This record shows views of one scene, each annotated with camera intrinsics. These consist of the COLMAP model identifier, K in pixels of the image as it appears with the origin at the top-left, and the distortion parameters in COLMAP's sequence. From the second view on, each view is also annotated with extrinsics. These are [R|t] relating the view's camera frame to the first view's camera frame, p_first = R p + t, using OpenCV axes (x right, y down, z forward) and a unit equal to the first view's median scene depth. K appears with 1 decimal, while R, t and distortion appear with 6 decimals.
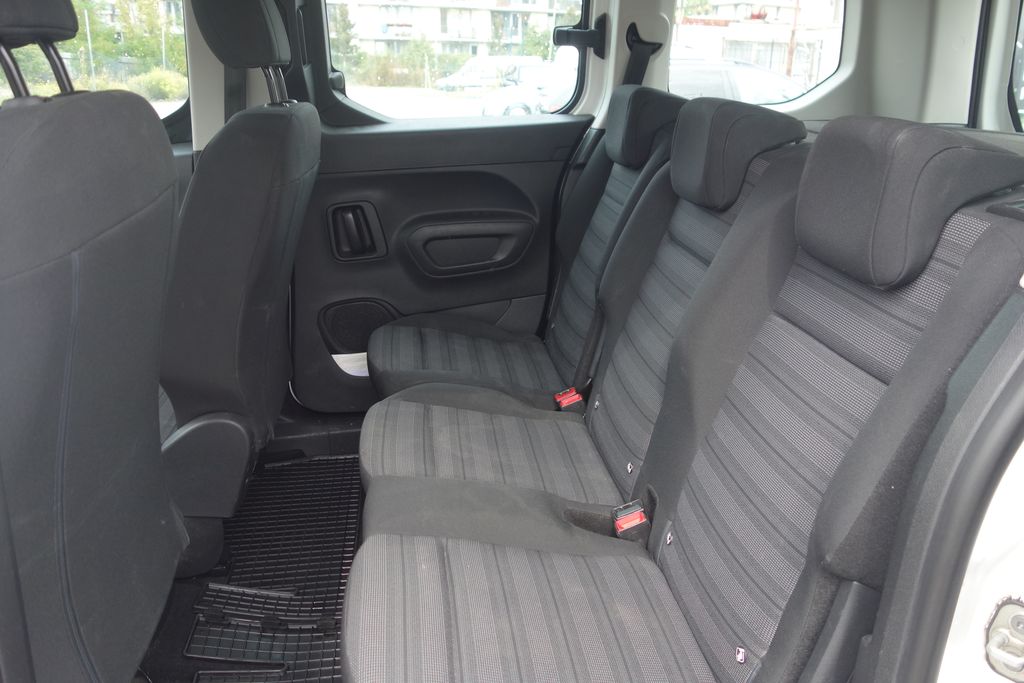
lens RADIAL K [[807.4, 0, 516.4], [0, 807.4, 341.4], [0, 0, 1]] dist [0.001326, -0.005445]
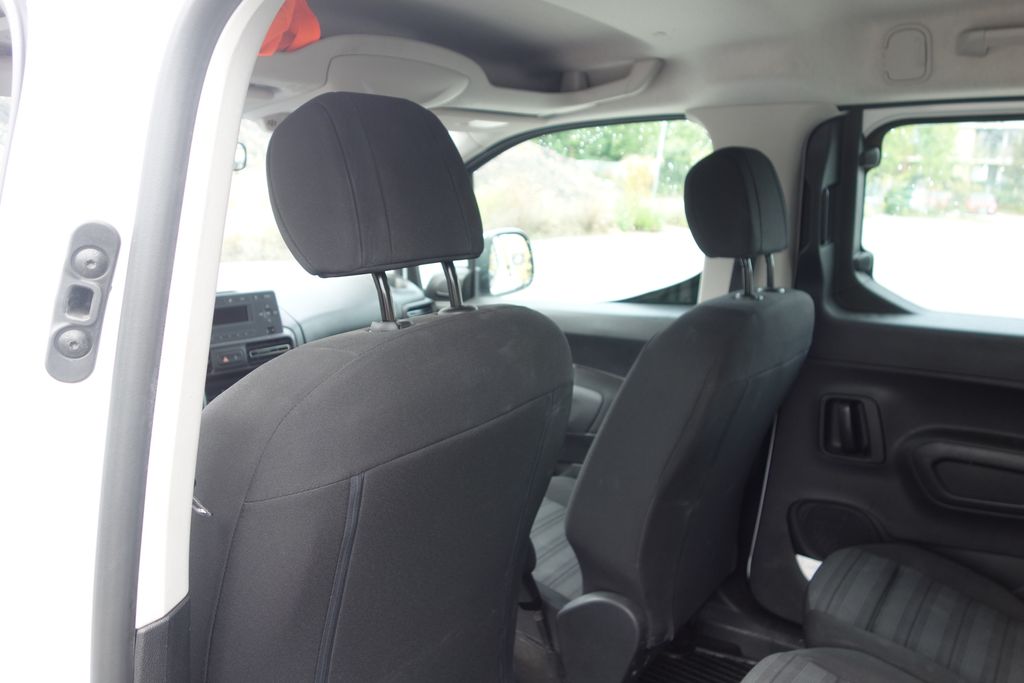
lens RADIAL K [[807.4, 0, 506.7], [0, 807.4, 339.5], [0, 0, 1]] dist [0.001326, -0.005445]
pose [[0.727271, 0.161951, -0.666970, 0.098272], [-0.253054, 0.966573, -0.041233, -0.101299], [0.637998, 0.198767, 0.743943, 0.101350]]
